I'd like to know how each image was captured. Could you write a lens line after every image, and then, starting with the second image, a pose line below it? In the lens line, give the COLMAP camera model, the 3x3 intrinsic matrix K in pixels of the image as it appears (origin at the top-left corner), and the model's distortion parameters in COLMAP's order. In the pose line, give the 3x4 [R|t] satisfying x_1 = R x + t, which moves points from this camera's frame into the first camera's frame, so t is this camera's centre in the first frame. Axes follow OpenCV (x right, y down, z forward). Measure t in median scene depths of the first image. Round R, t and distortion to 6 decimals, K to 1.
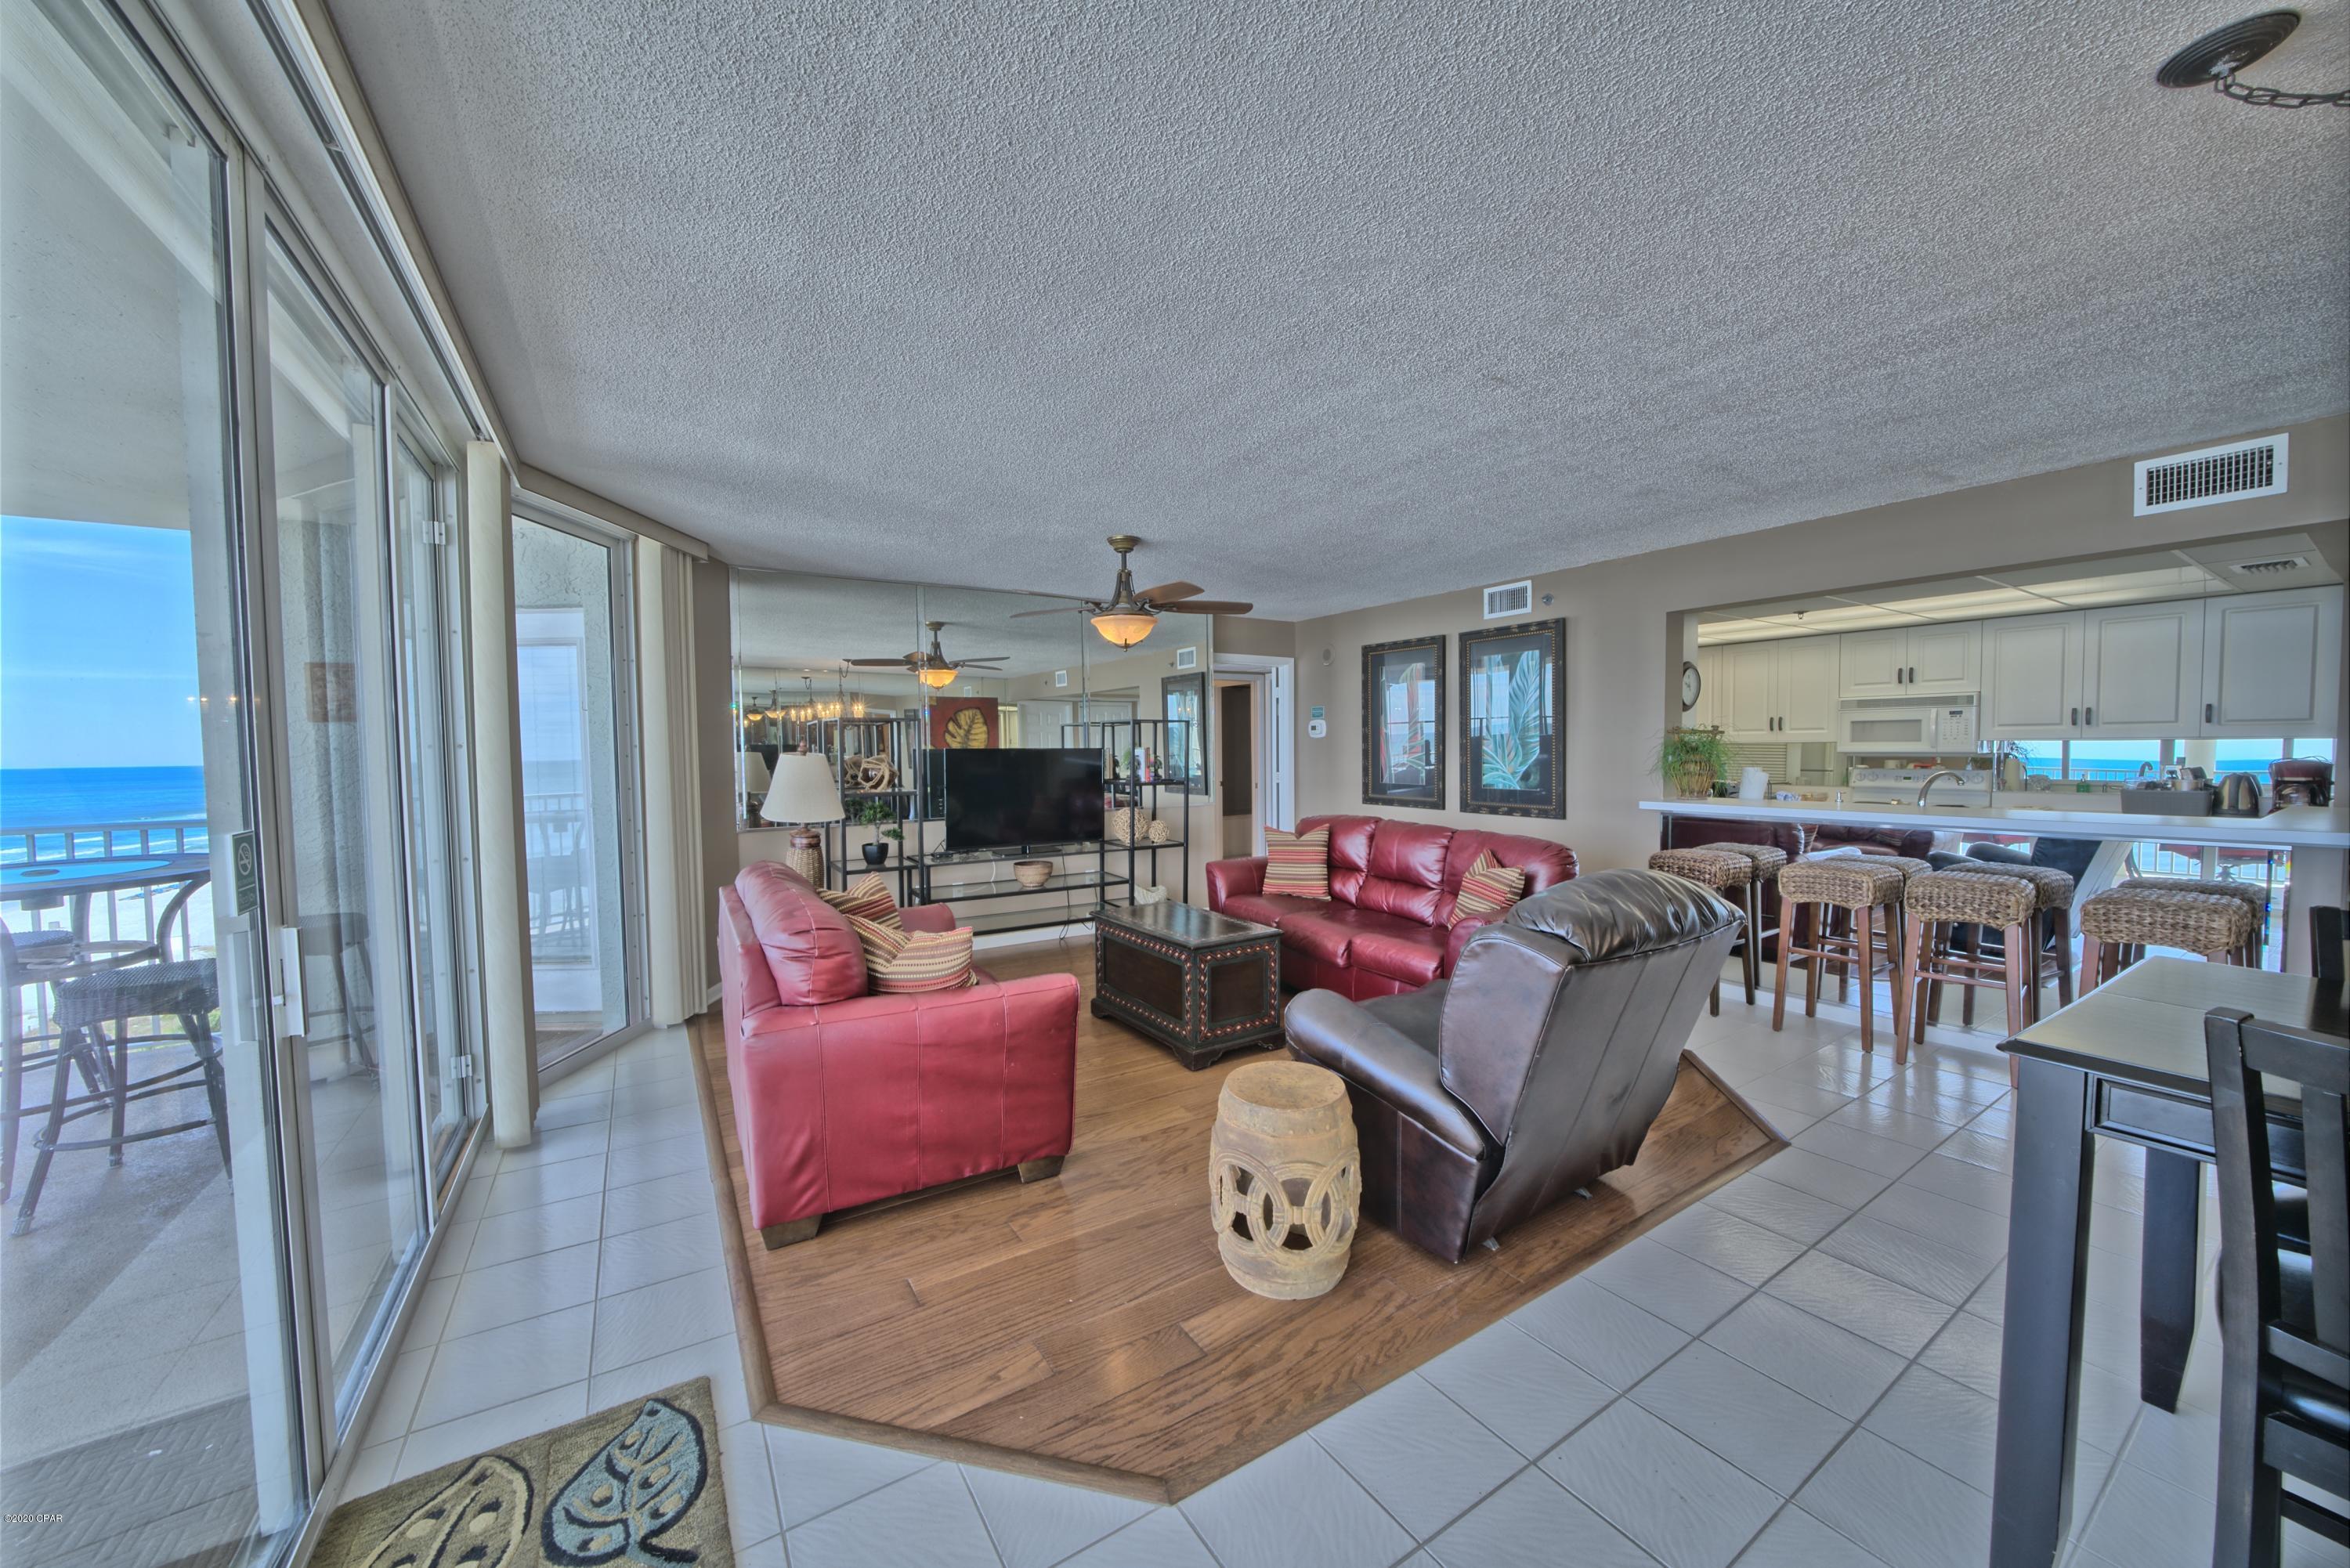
lens RADIAL K [[835.3, 0, 1177.7], [0, 835.3, 788.3], [0, 0, 1]] dist [-0.011662, -0.000698]
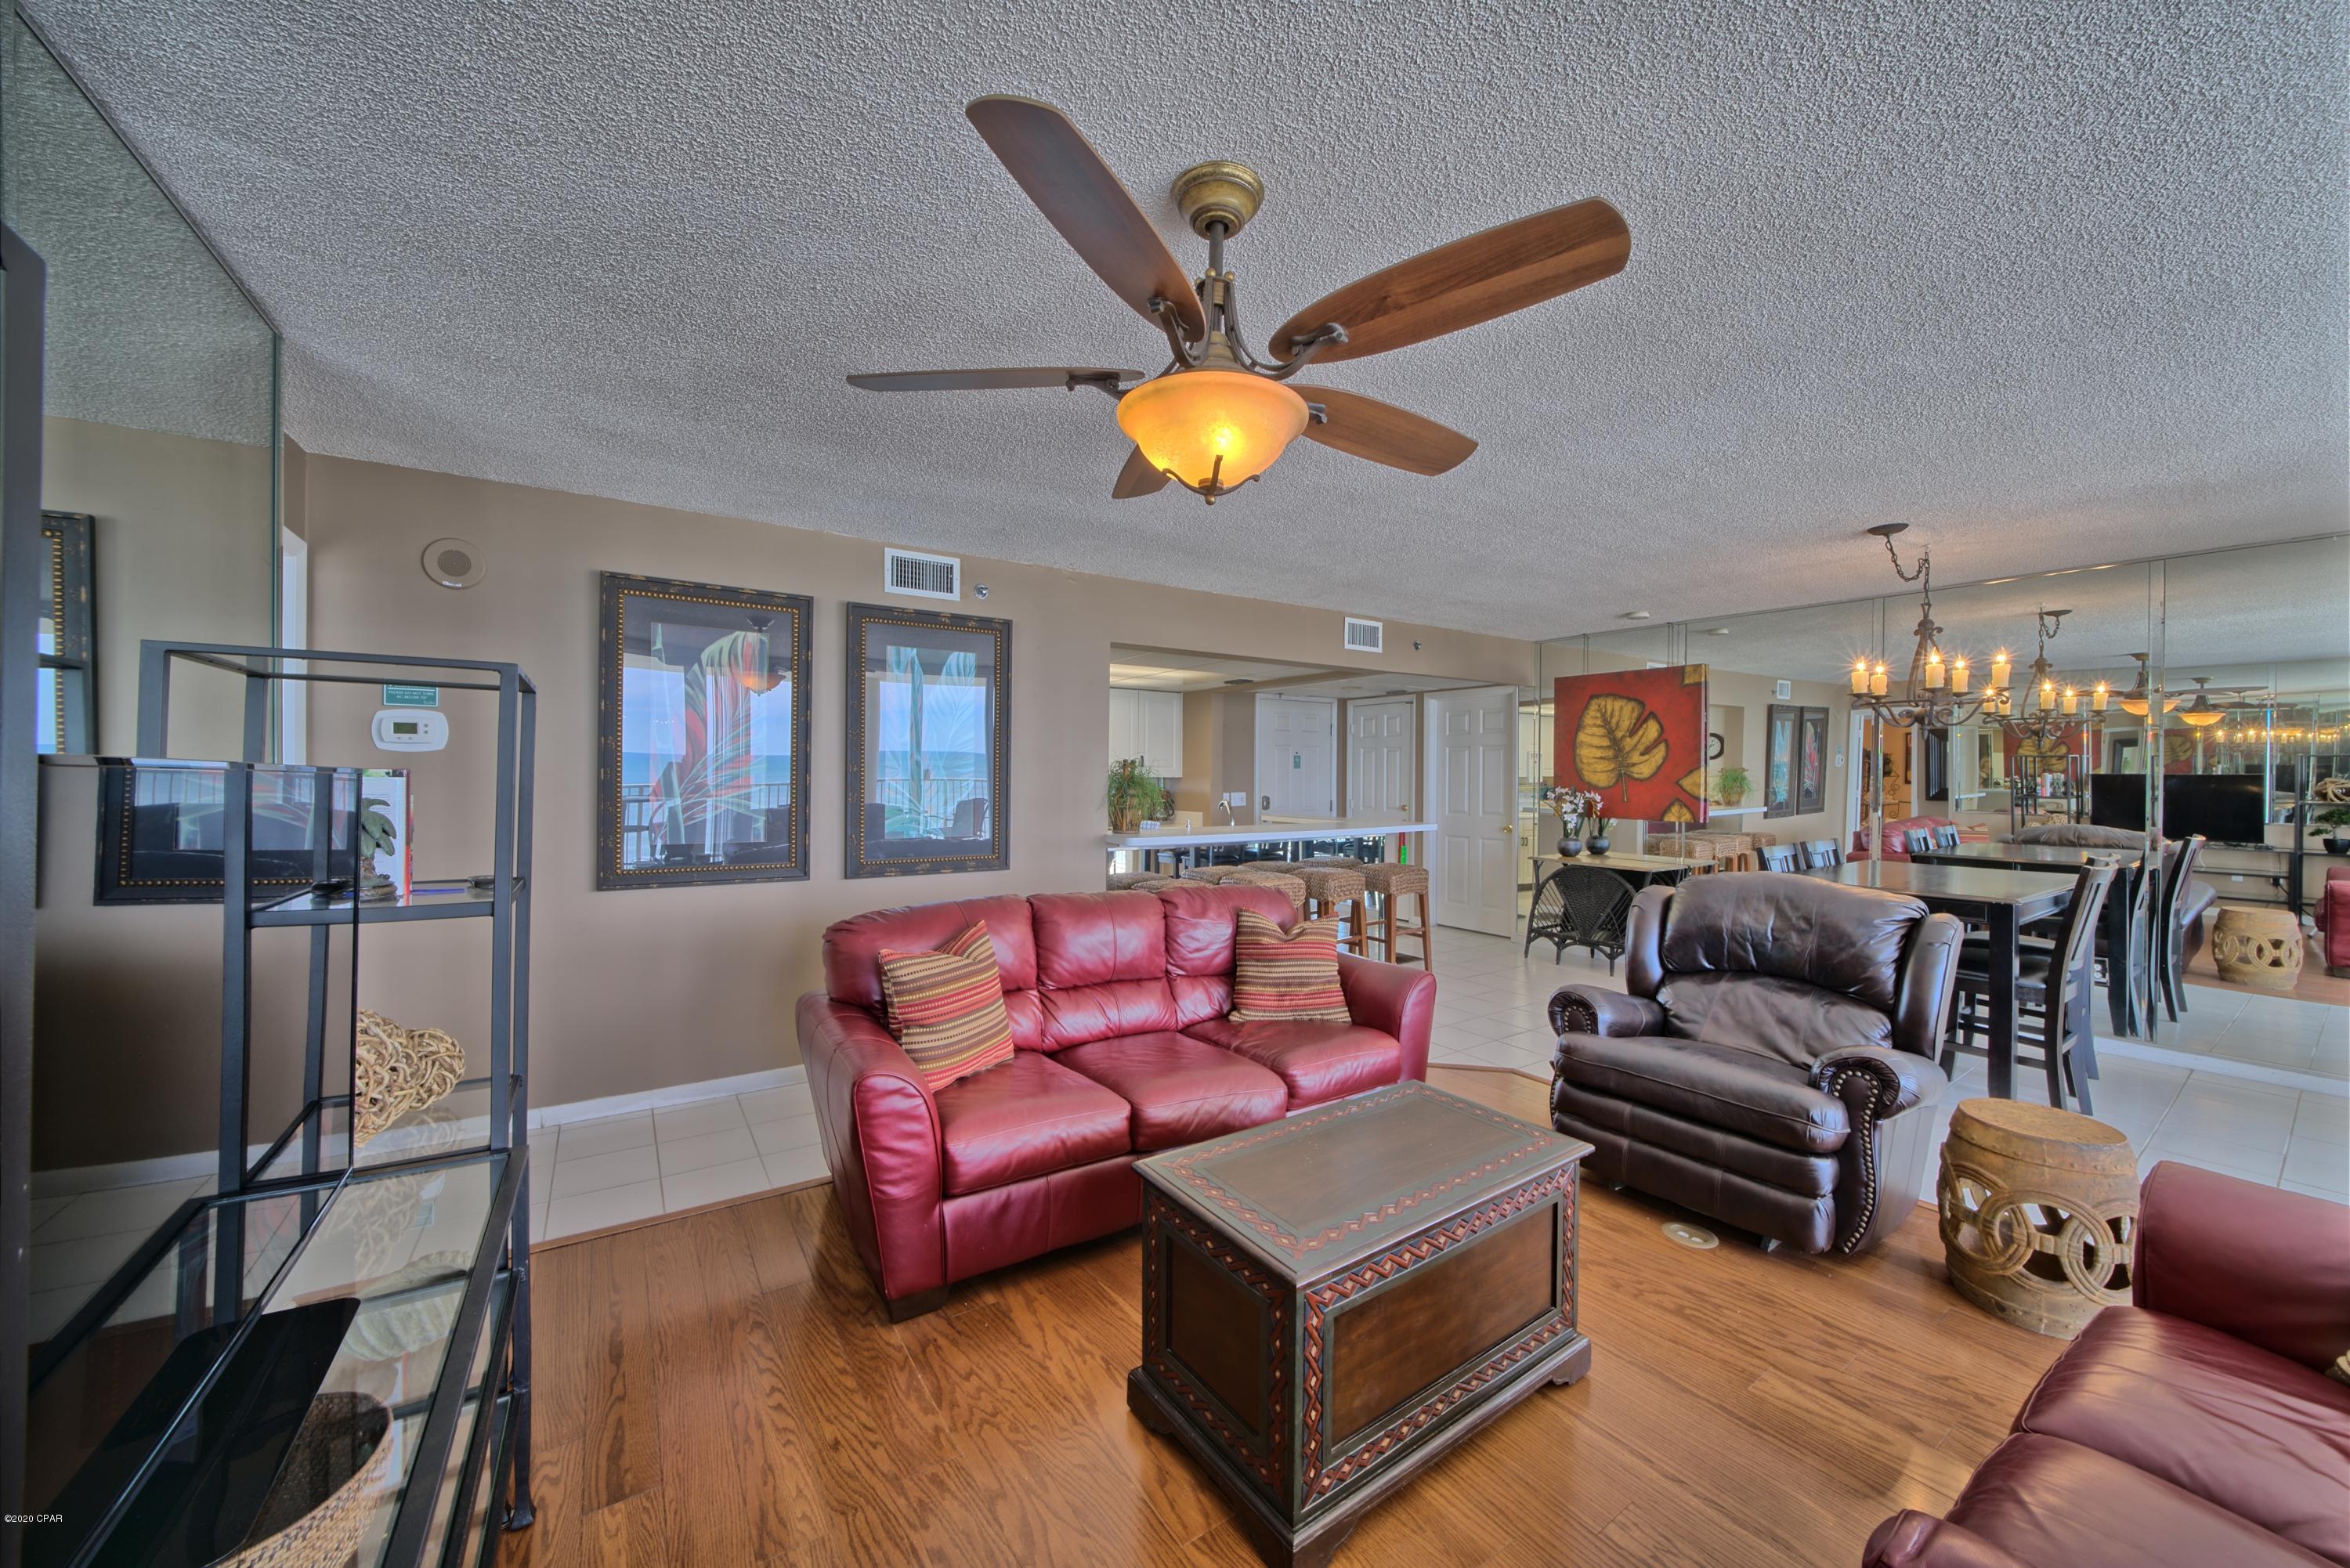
lens RADIAL K [[835.3, 0, 1177.3], [0, 835.3, 772.4], [0, 0, 1]] dist [-0.011662, -0.000698]
pose [[-0.016172, -0.020502, 0.999659, -0.323907], [0.018308, 0.999616, 0.020798, -0.065679], [-0.999702, 0.018638, -0.015791, 0.784284]]
